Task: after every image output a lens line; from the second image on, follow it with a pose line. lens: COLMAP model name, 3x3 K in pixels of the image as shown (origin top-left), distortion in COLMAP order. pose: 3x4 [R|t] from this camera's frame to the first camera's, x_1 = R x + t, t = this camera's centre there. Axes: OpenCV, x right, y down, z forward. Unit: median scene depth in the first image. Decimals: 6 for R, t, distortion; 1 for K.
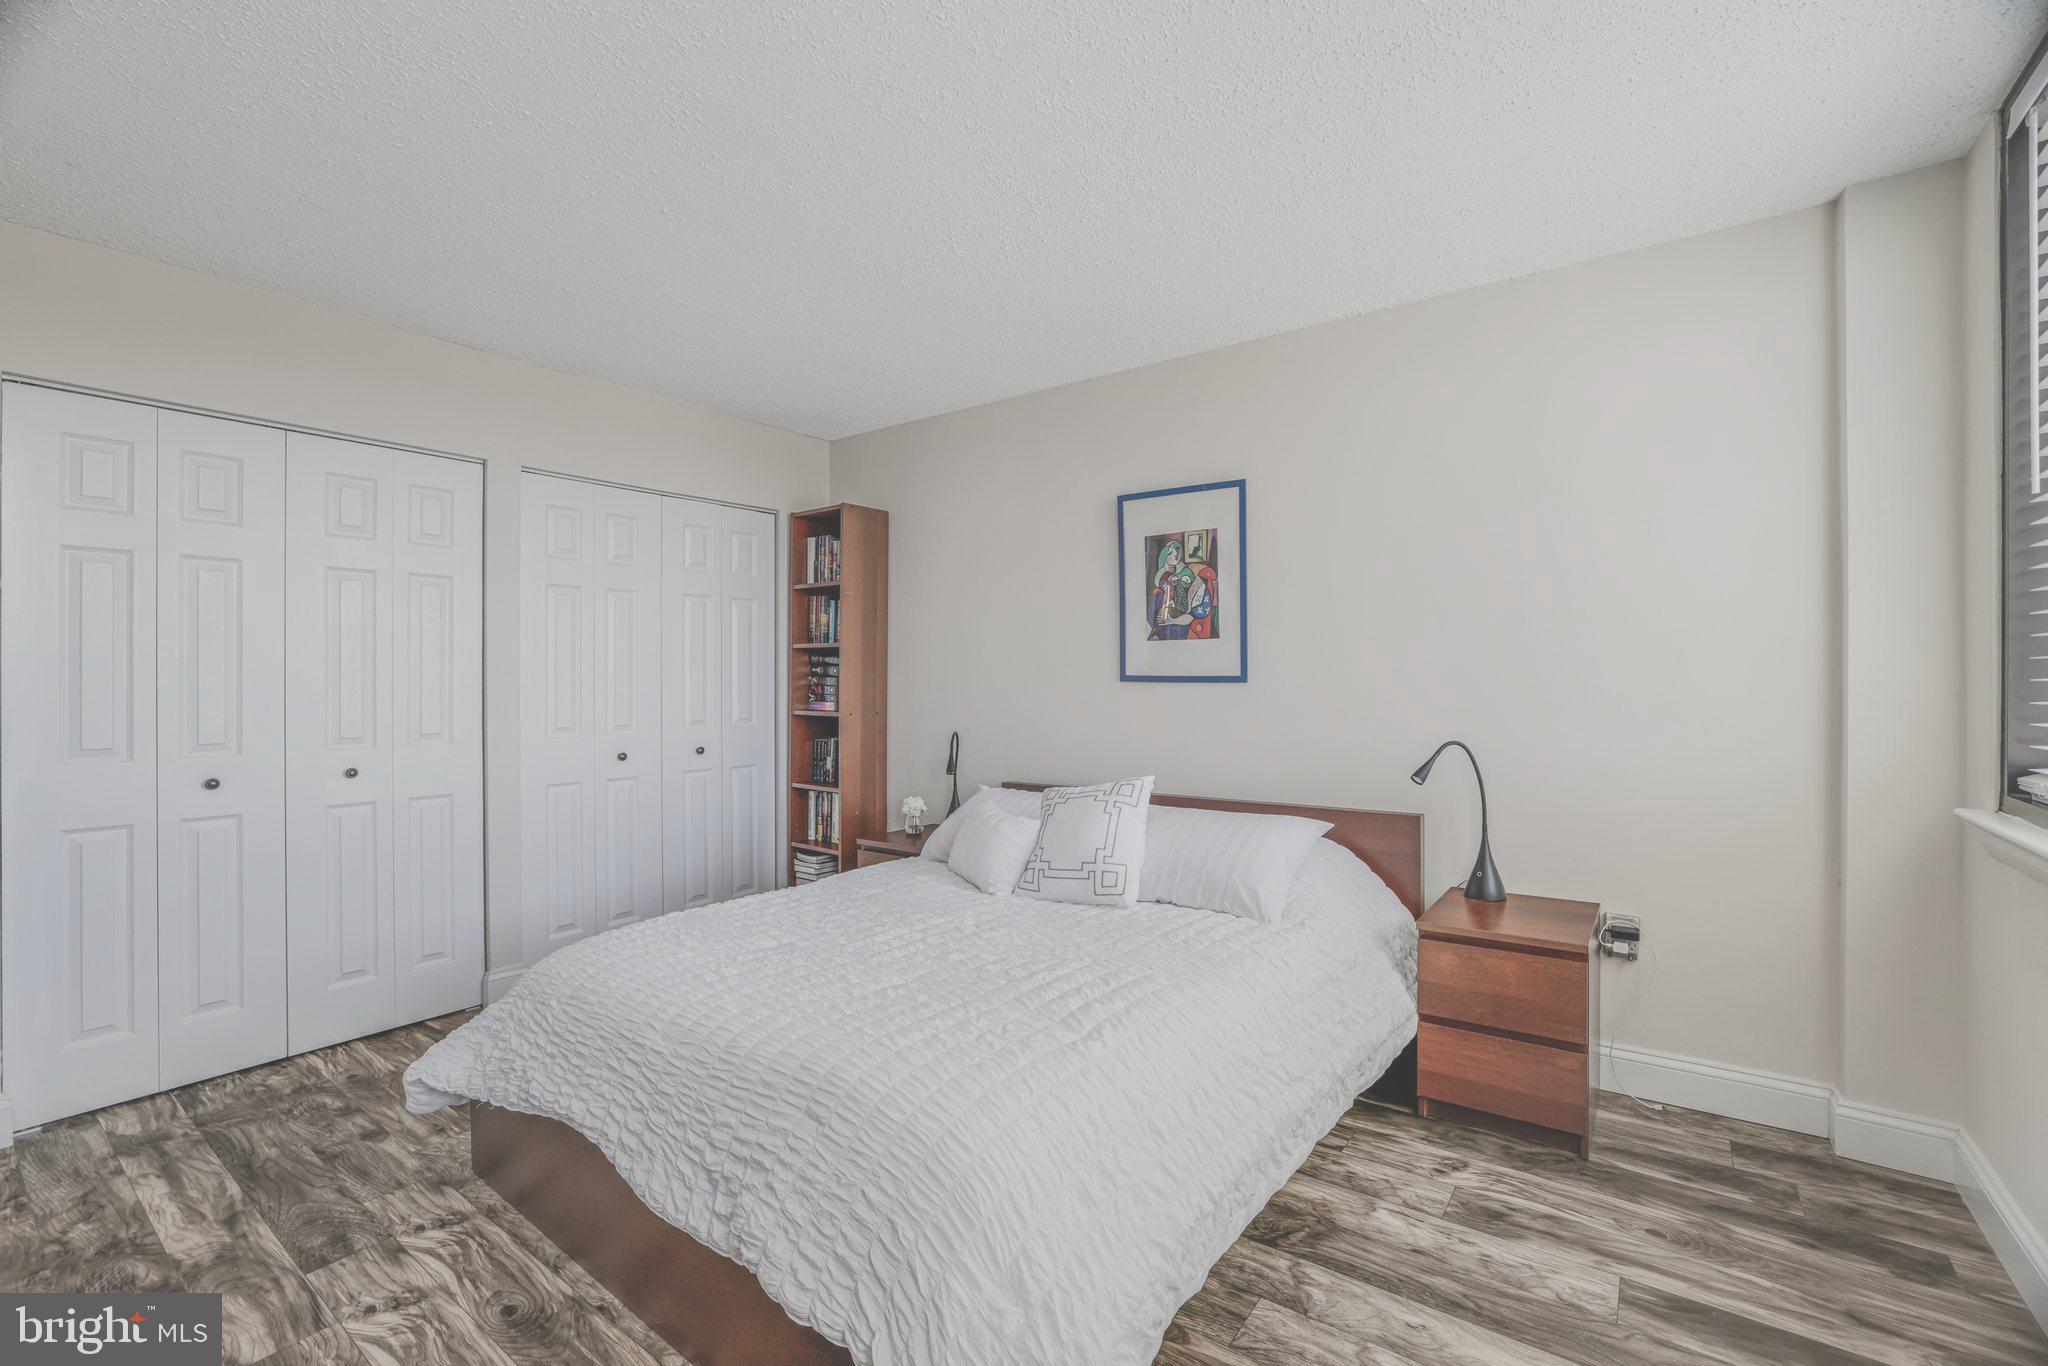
lens RADIAL K [[879.5, 0, 1019.9], [0, 879.5, 673.8], [0, 0, 1]] dist [-0.053326, 0.019906]
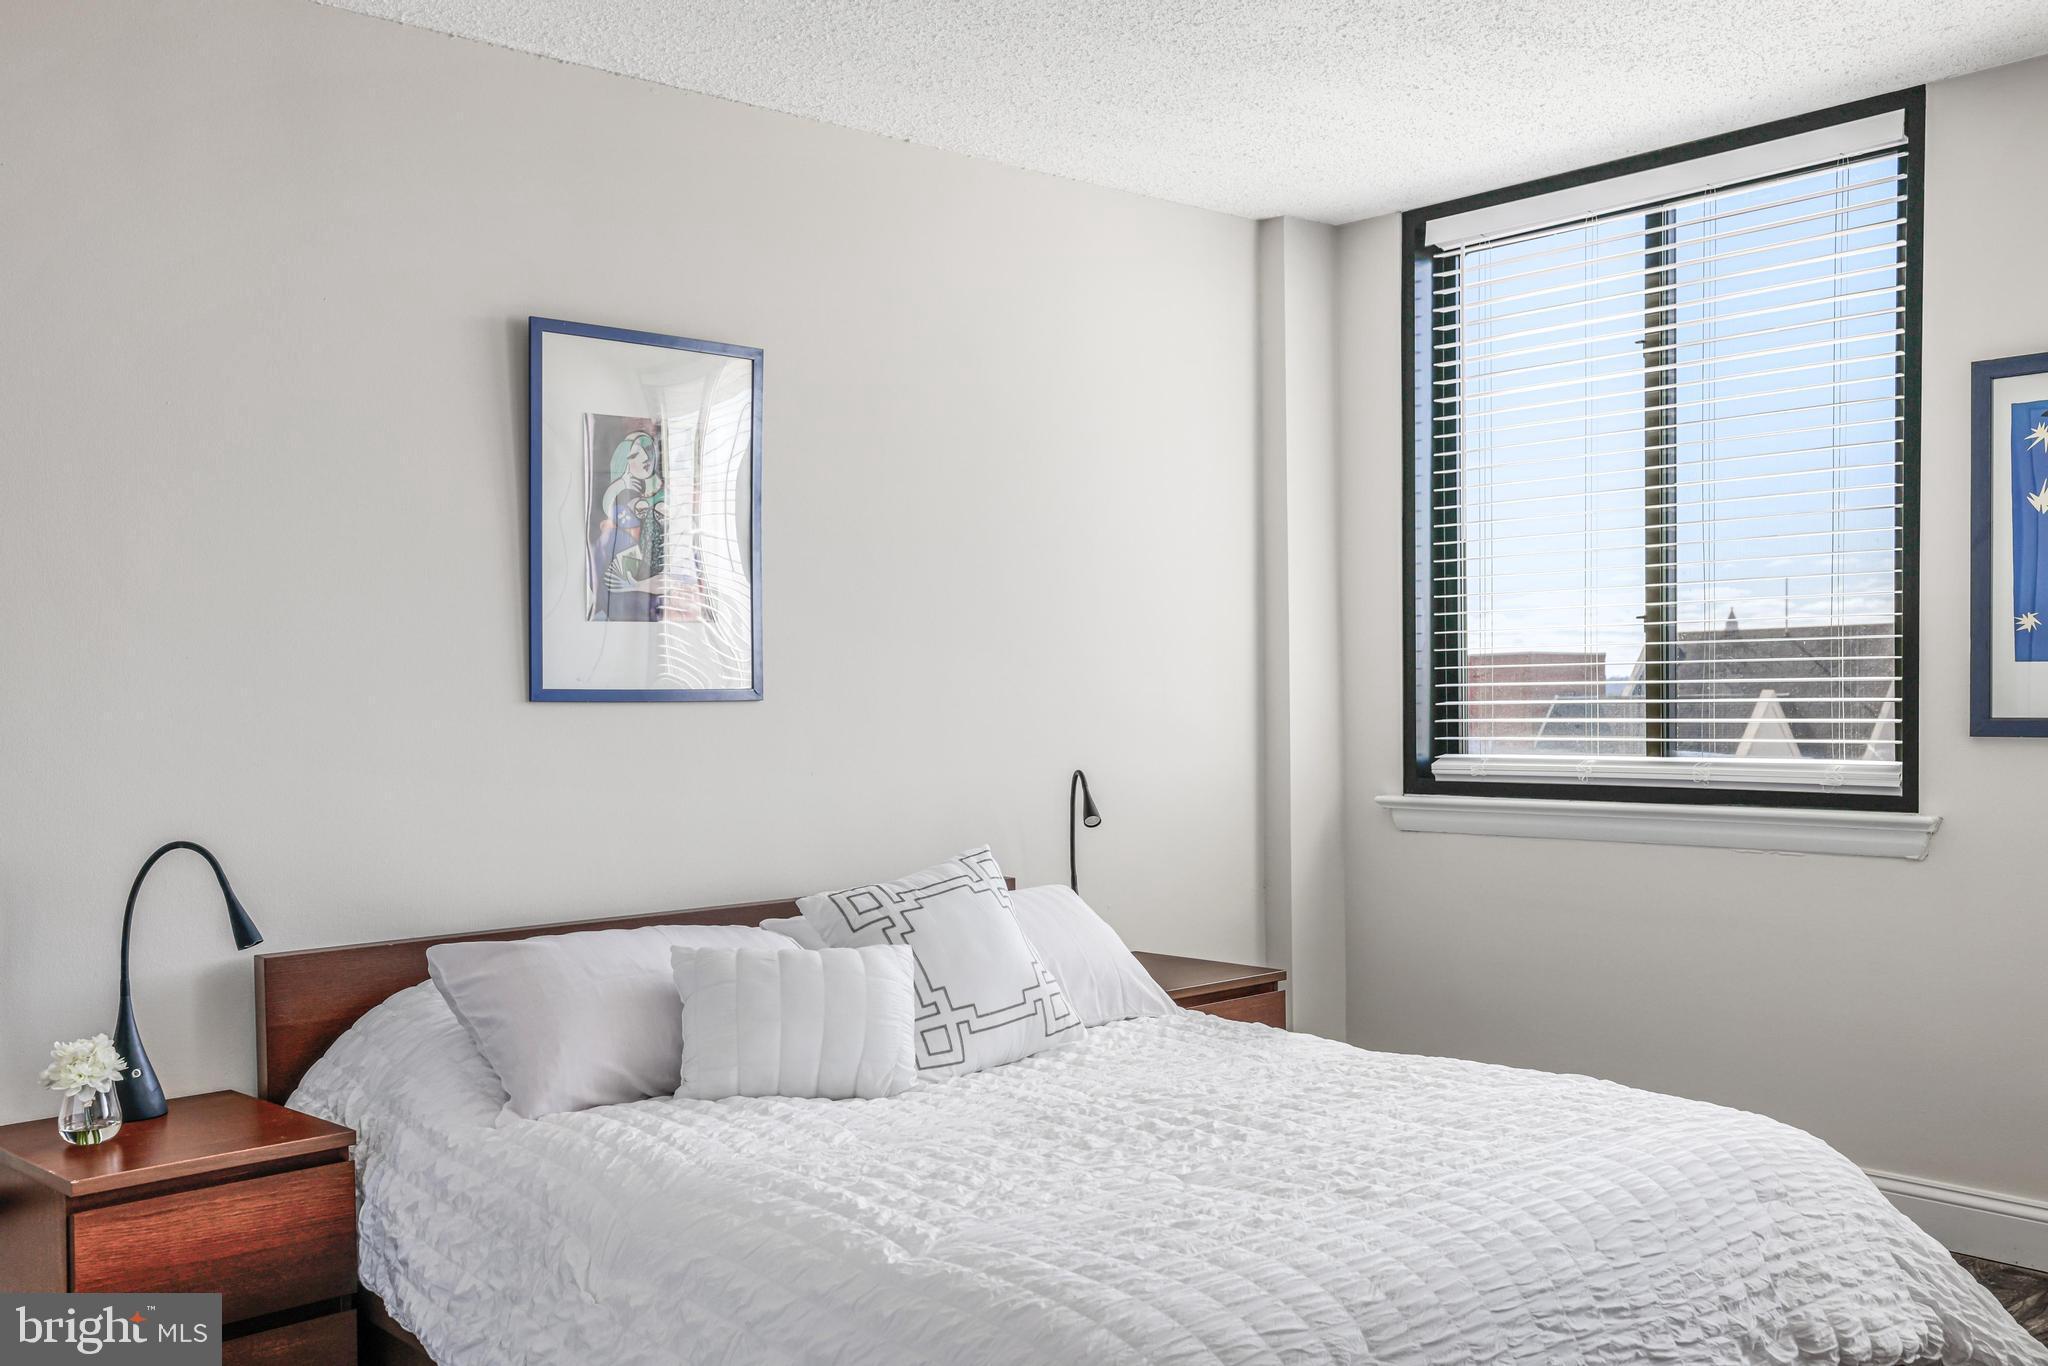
lens RADIAL K [[1879.7, 0, 1029.7], [0, 1879.7, 744.1], [0, 0, 1]] dist [0.058087, 0.079764]
pose [[0.201213, -0.026487, 0.979189, -0.881353], [0.008514, 0.999644, 0.025291, 0.008301], [-0.979511, 0.003248, 0.201367, 0.536395]]
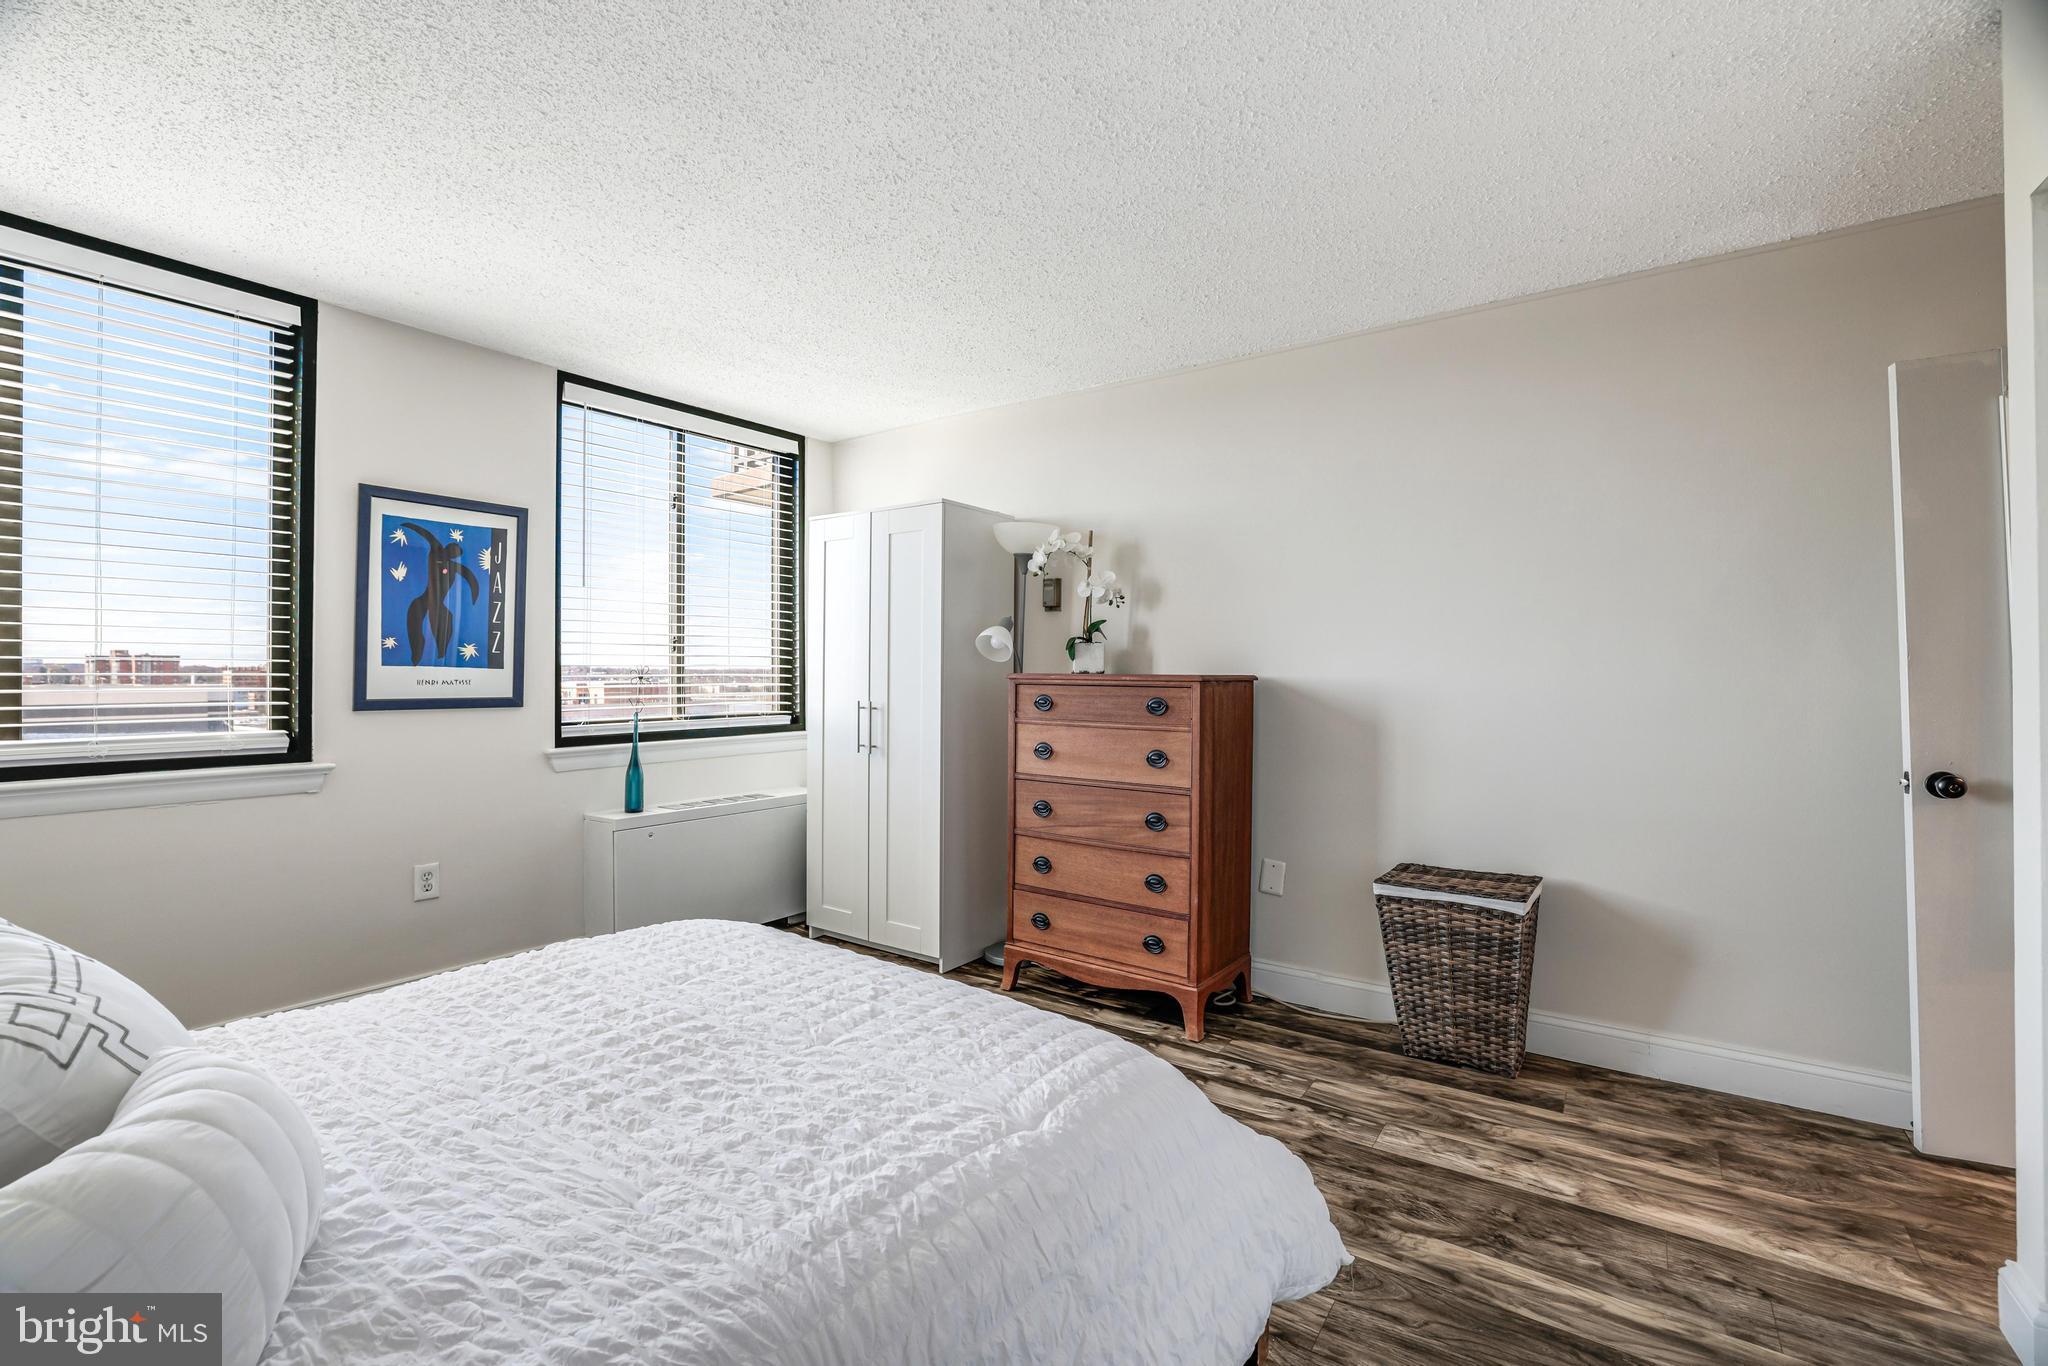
lens RADIAL K [[879.5, 0, 1019.9], [0, 879.5, 673.8], [0, 0, 1]] dist [-0.053326, 0.019906]
pose [[-0.999981, 0.003265, -0.005276, -0.274236], [0.003287, 0.999986, -0.004147, 0.006689], [0.005262, -0.004164, -0.999977, 1.062196]]
